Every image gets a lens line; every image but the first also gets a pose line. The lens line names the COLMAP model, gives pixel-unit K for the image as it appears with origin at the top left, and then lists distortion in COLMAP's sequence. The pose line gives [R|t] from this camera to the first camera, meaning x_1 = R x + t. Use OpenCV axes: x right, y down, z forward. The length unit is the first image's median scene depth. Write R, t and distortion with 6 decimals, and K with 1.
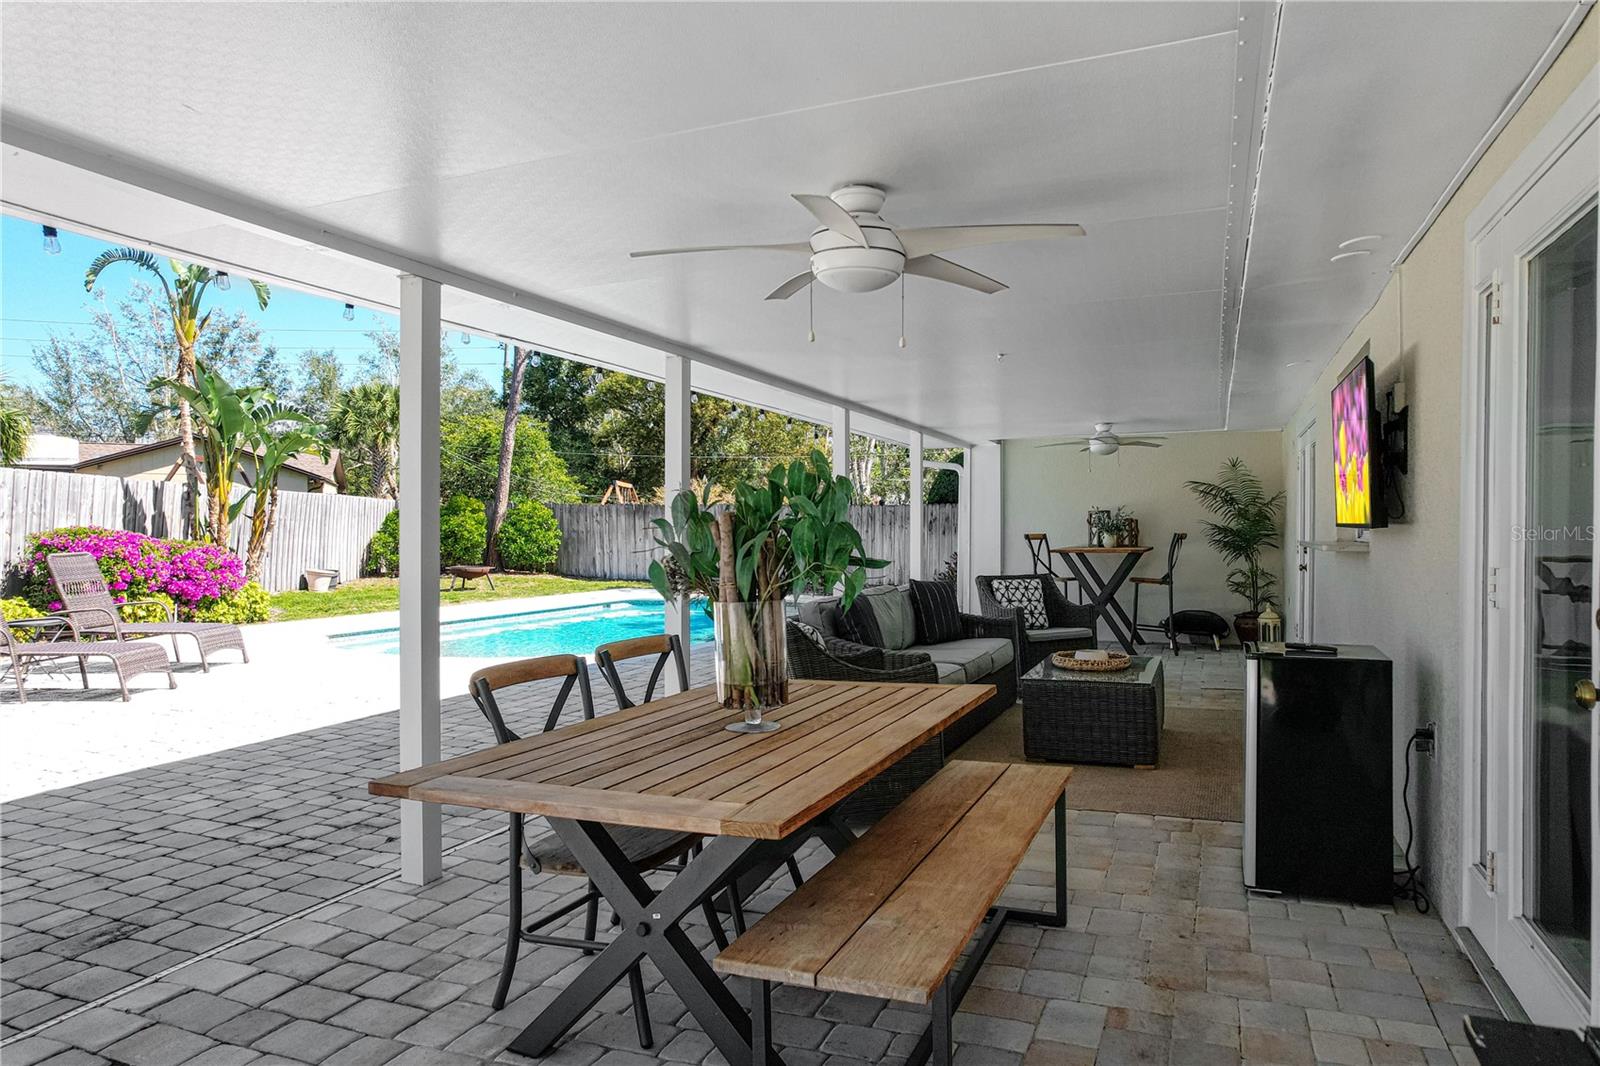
lens RADIAL K [[1063.3, 0, 800.0], [0, 1063.3, 533.0], [0, 0, 1]] dist [-0.051636, 0.050585]
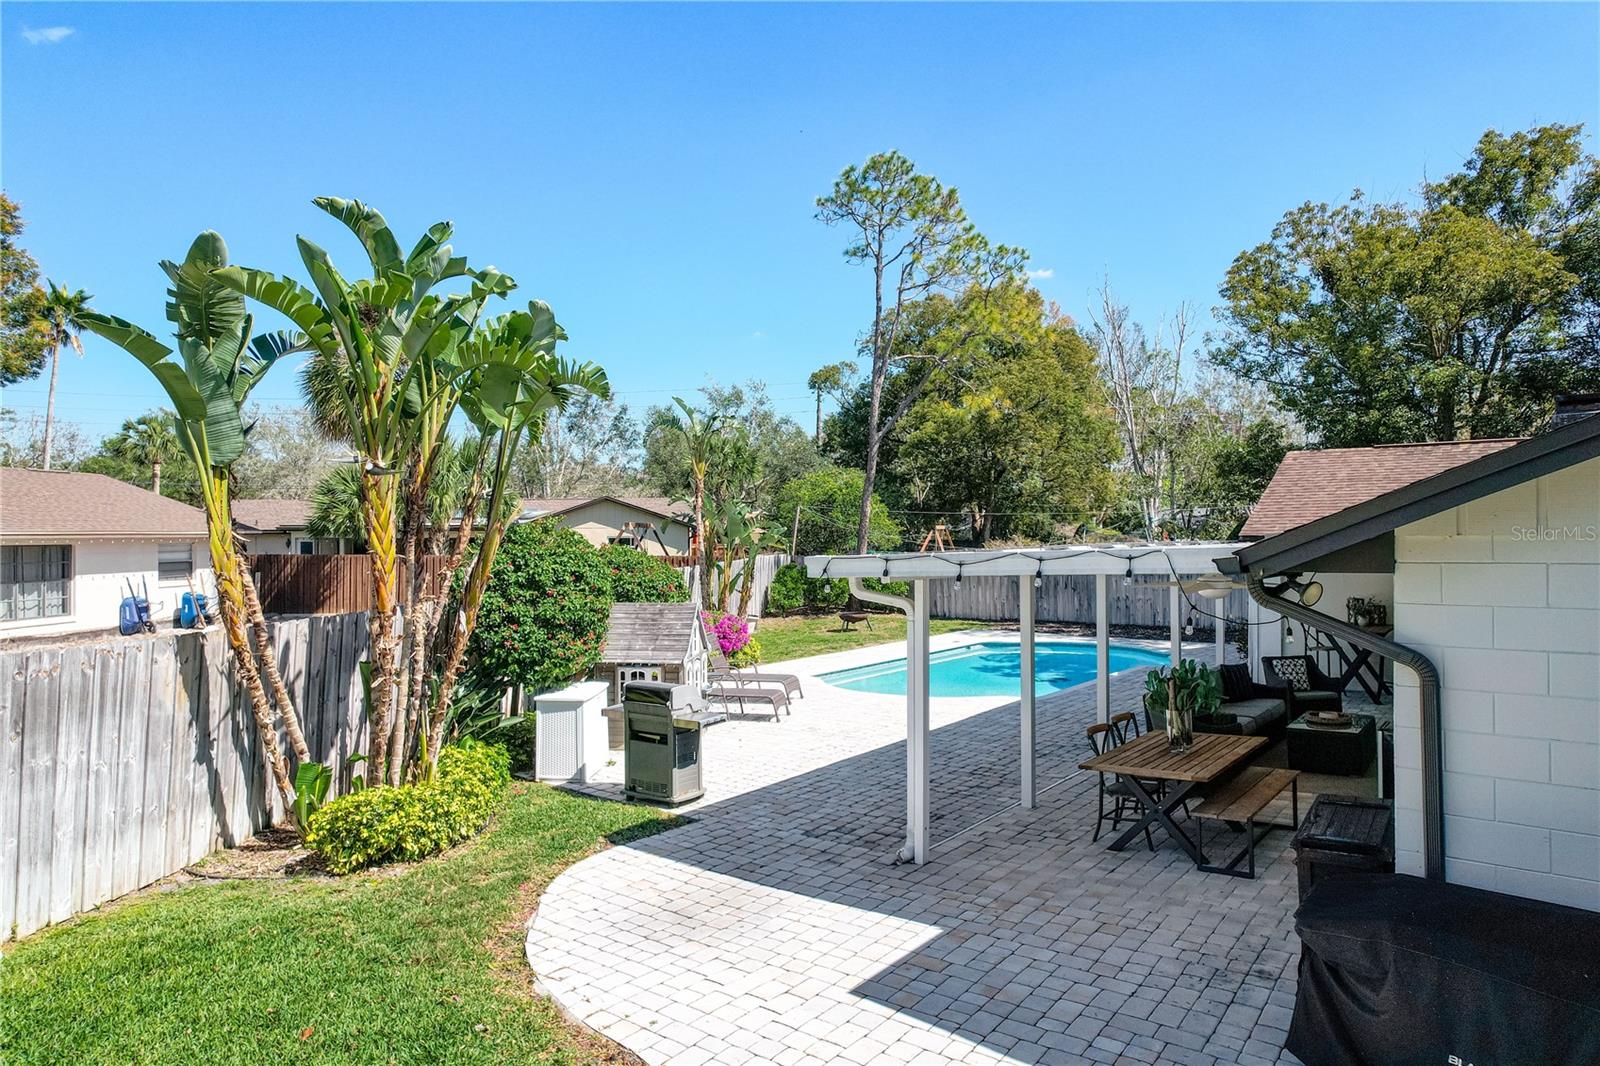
lens RADIAL K [[1063.3, 0, 800.0], [0, 1063.3, 533.0], [0, 0, 1]] dist [-0.051636, 0.050585]
pose [[0.968836, -0.011661, -0.247430, -0.035884], [0.010098, 0.999920, -0.007588, -0.044252], [0.247498, 0.004853, 0.968876, -0.225977]]
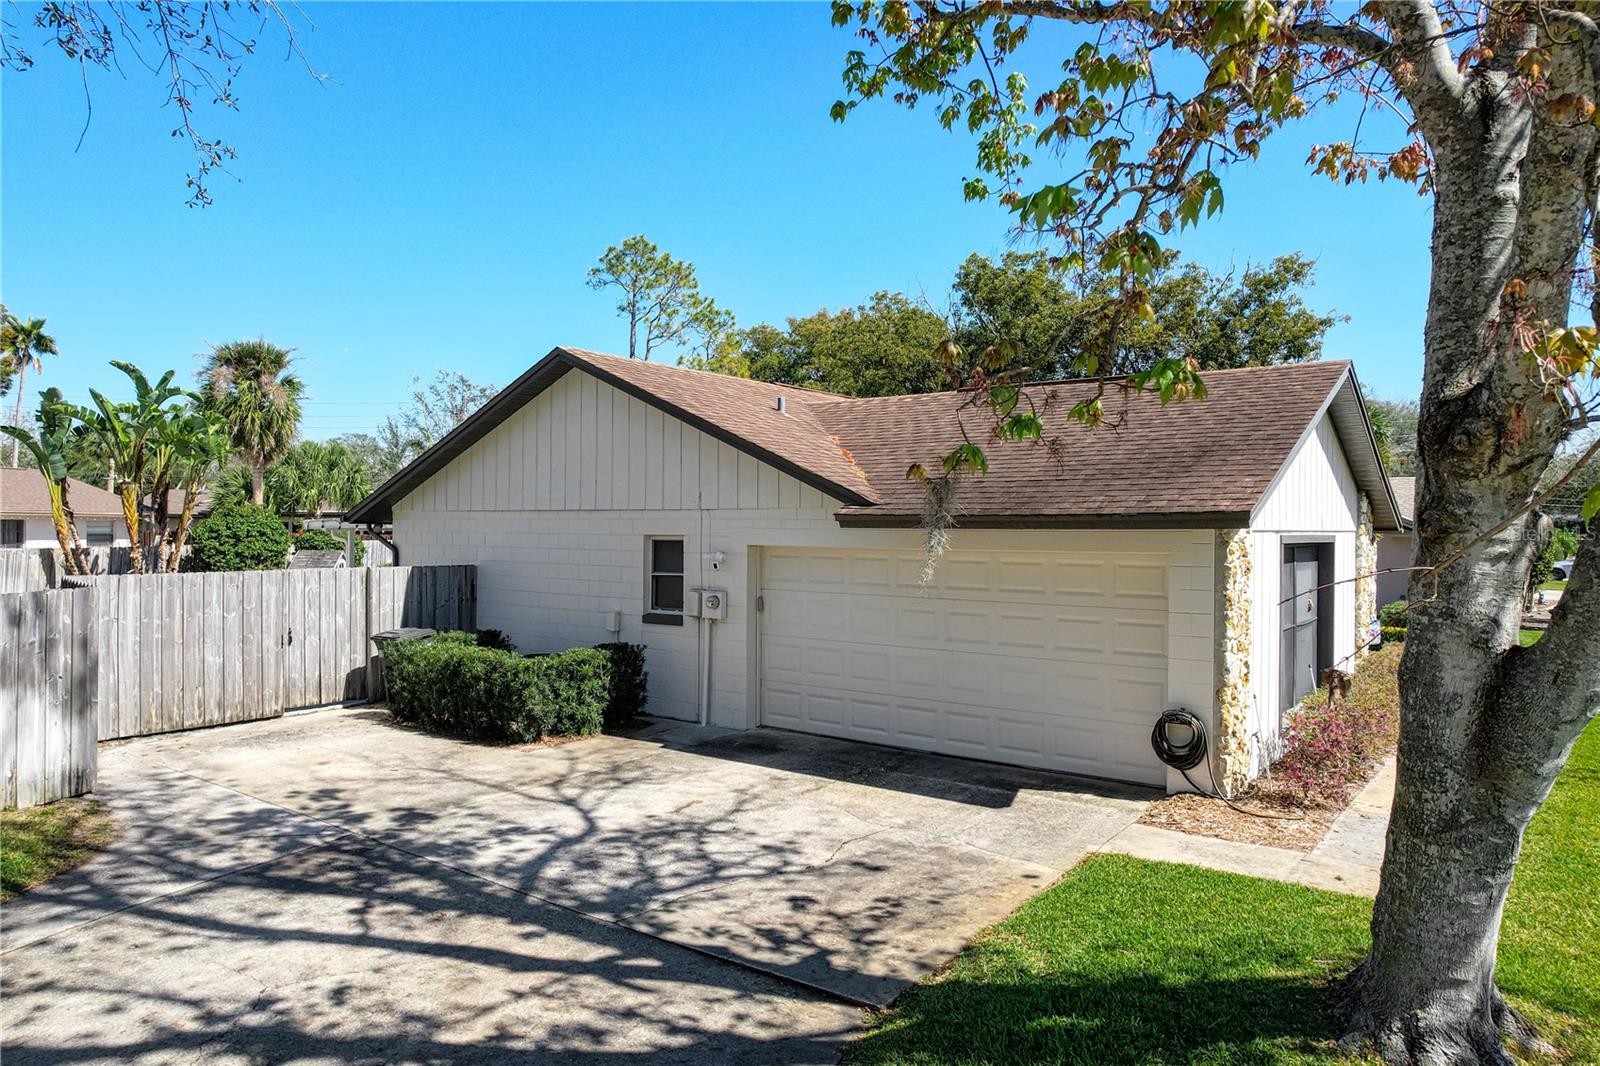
lens RADIAL K [[1063.3, 0, 800.0], [0, 1063.3, 533.0], [0, 0, 1]] dist [-0.051636, 0.050585]
pose [[0.971346, -0.000184, -0.237668, 0.396409], [0.000046, 1.000000, -0.000586, -0.030471], [0.237668, 0.000558, 0.971346, -0.557647]]
